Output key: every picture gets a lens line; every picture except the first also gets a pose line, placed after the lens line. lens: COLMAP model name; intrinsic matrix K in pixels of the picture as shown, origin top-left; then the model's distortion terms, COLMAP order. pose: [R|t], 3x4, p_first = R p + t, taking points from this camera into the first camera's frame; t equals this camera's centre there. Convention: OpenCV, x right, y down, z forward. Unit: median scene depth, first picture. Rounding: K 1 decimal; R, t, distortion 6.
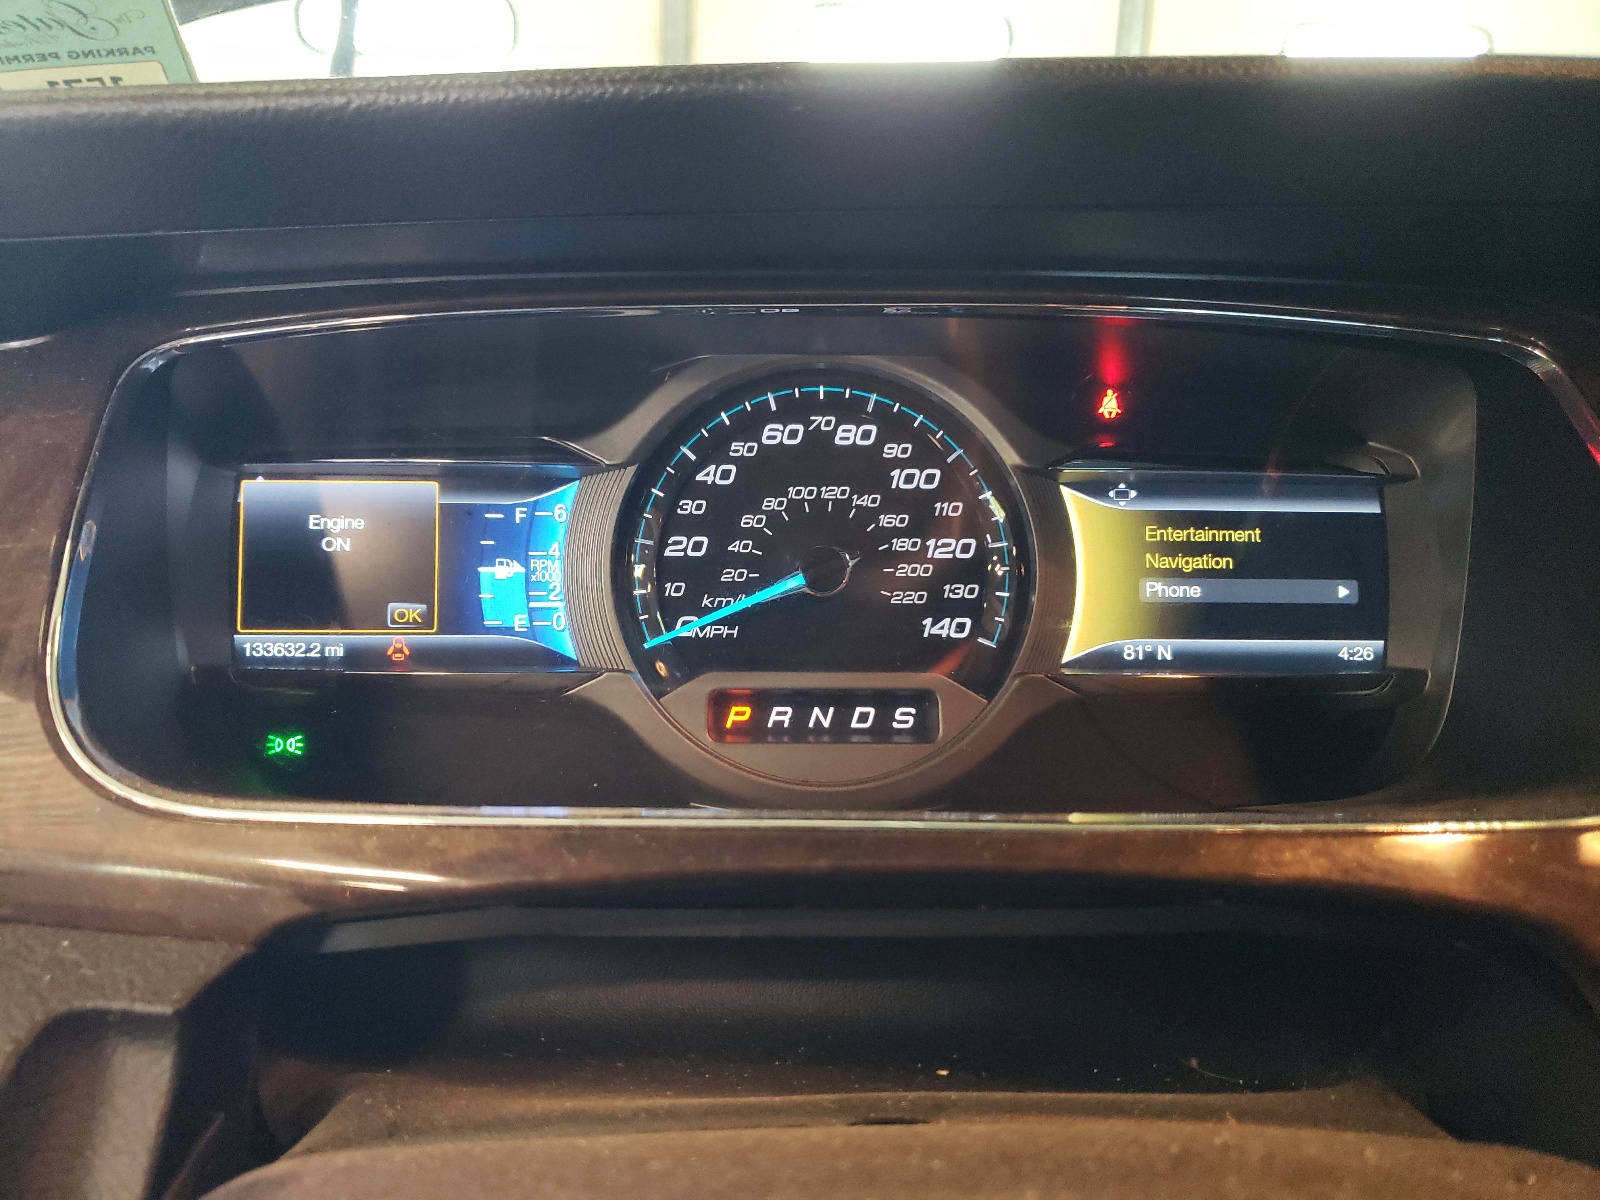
lens RADIAL K [[1205.7, 0, 801.9], [0, 1205.7, 601.6], [0, 0, 1]] dist [0.013617, 0.002223]
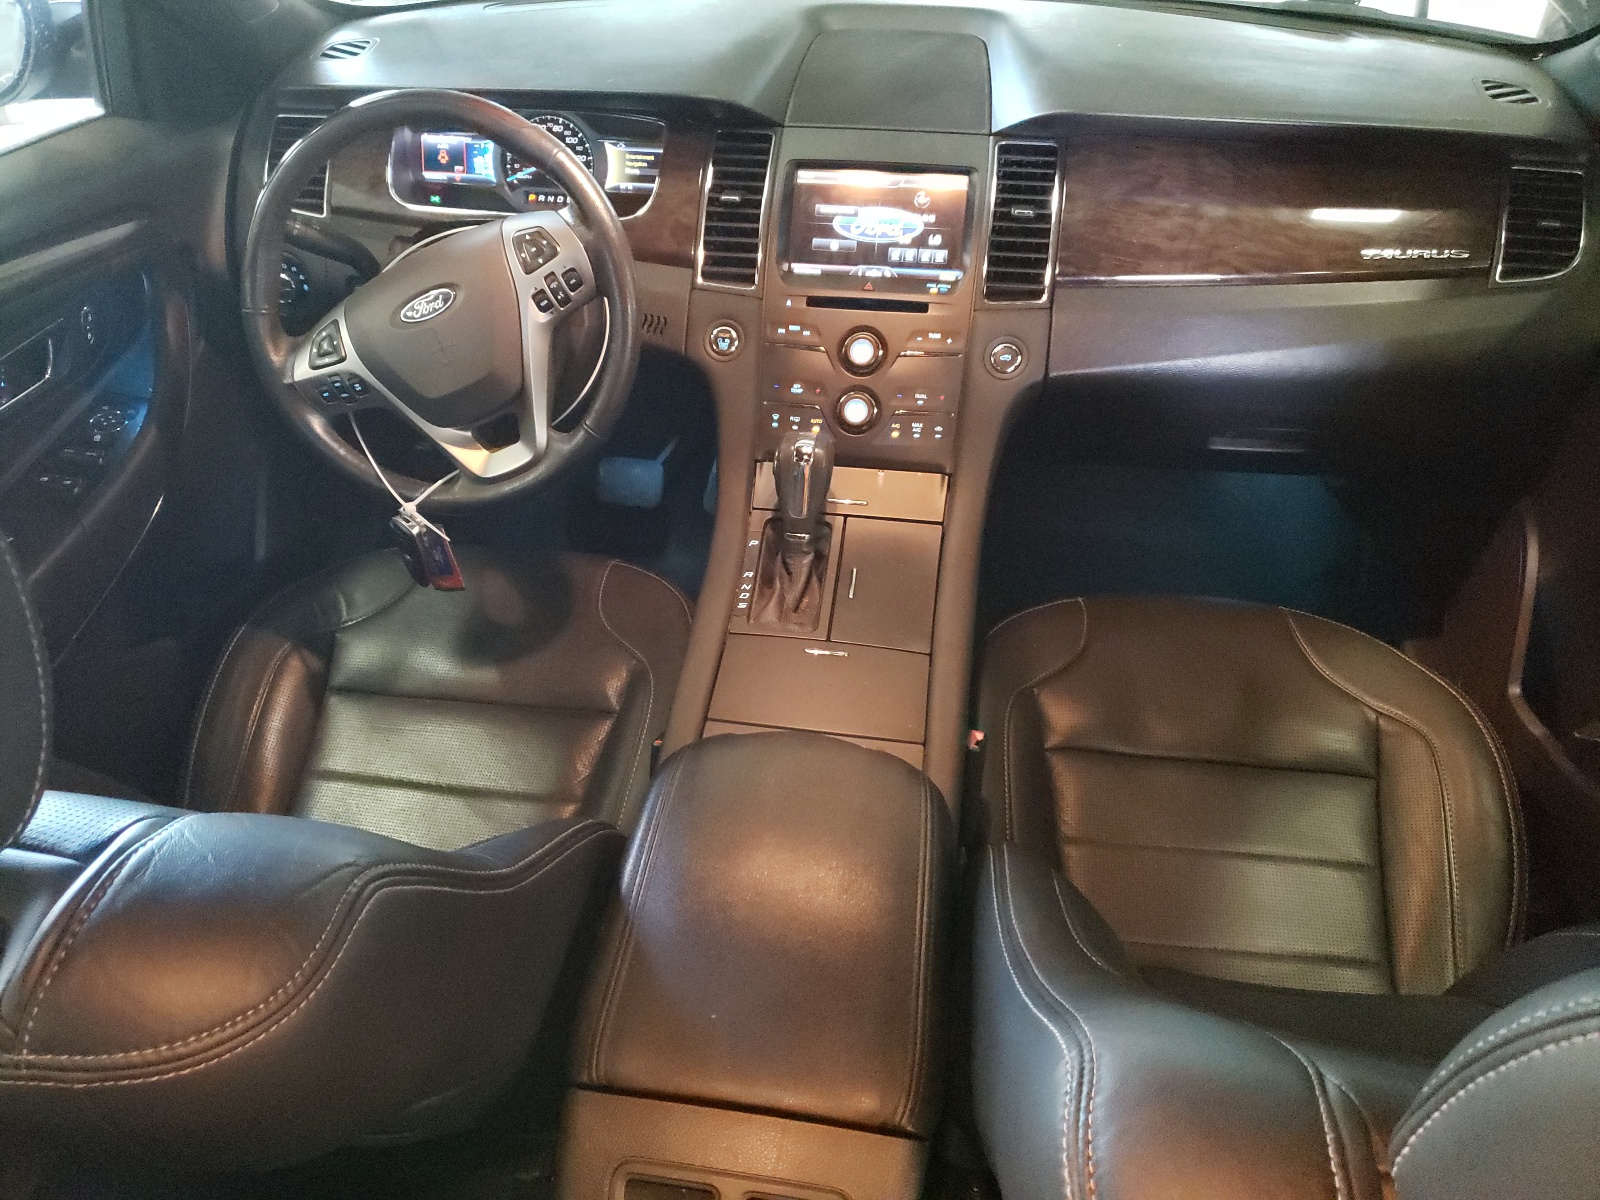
lens RADIAL K [[1205.7, 0, 799.2], [0, 1205.7, 602.7], [0, 0, 1]] dist [0.013617, 0.002223]
pose [[0.985744, 0.092016, -0.140860, 1.621216], [-0.036992, 0.935242, 0.352072, -0.107204], [0.164135, -0.341842, 0.925313, -3.331048]]
